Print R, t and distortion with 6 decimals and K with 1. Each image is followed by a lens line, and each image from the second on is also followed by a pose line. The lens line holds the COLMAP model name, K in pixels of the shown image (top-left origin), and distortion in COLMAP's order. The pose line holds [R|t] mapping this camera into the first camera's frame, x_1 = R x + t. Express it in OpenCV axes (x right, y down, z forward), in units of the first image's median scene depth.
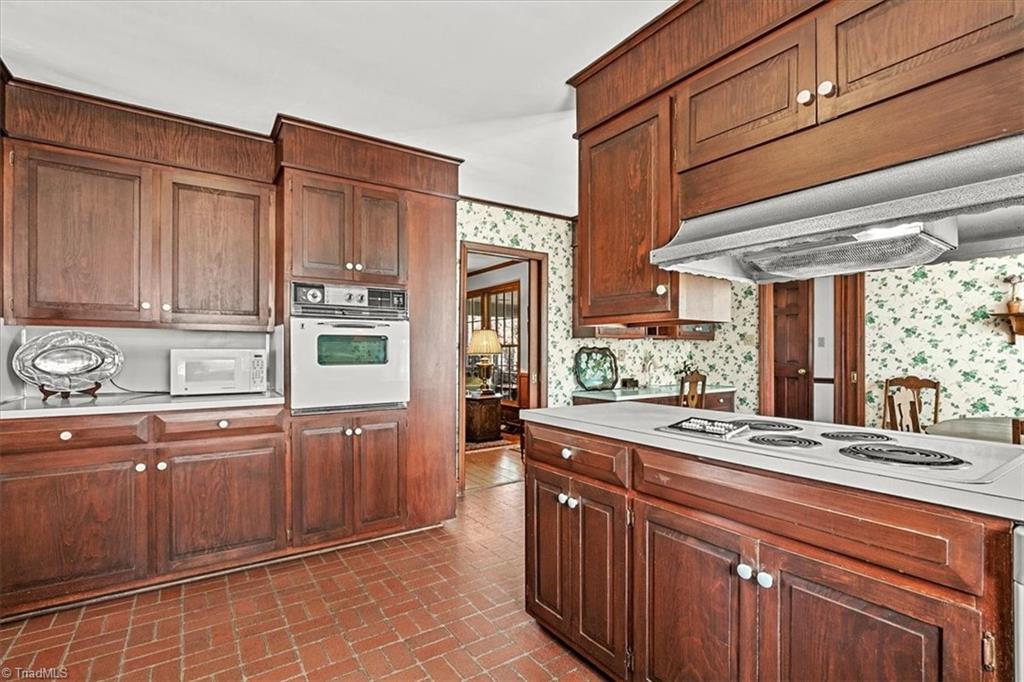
lens RADIAL K [[474.2, 0, 515.8], [0, 474.2, 353.1], [0, 0, 1]] dist [-0.013457, 0.001167]
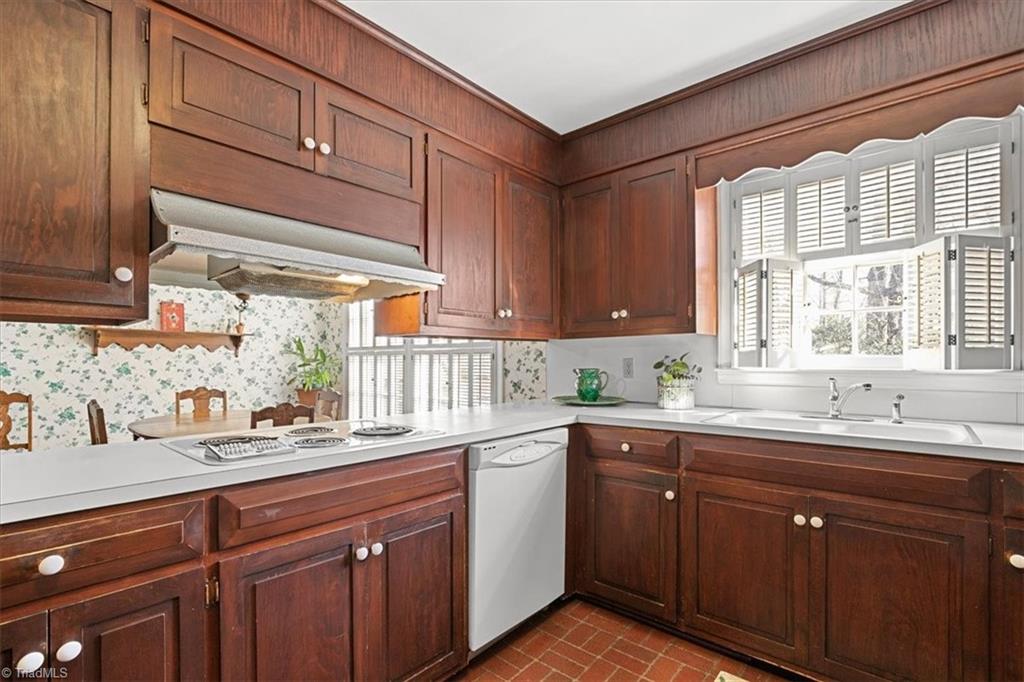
lens RADIAL K [[474.2, 0, 515.8], [0, 474.2, 353.1], [0, 0, 1]] dist [-0.013457, 0.001167]
pose [[-0.251797, 0.016232, 0.967644, -0.692521], [0.005697, 0.999867, -0.015290, -0.006635], [-0.967763, 0.001663, -0.251856, 0.875519]]
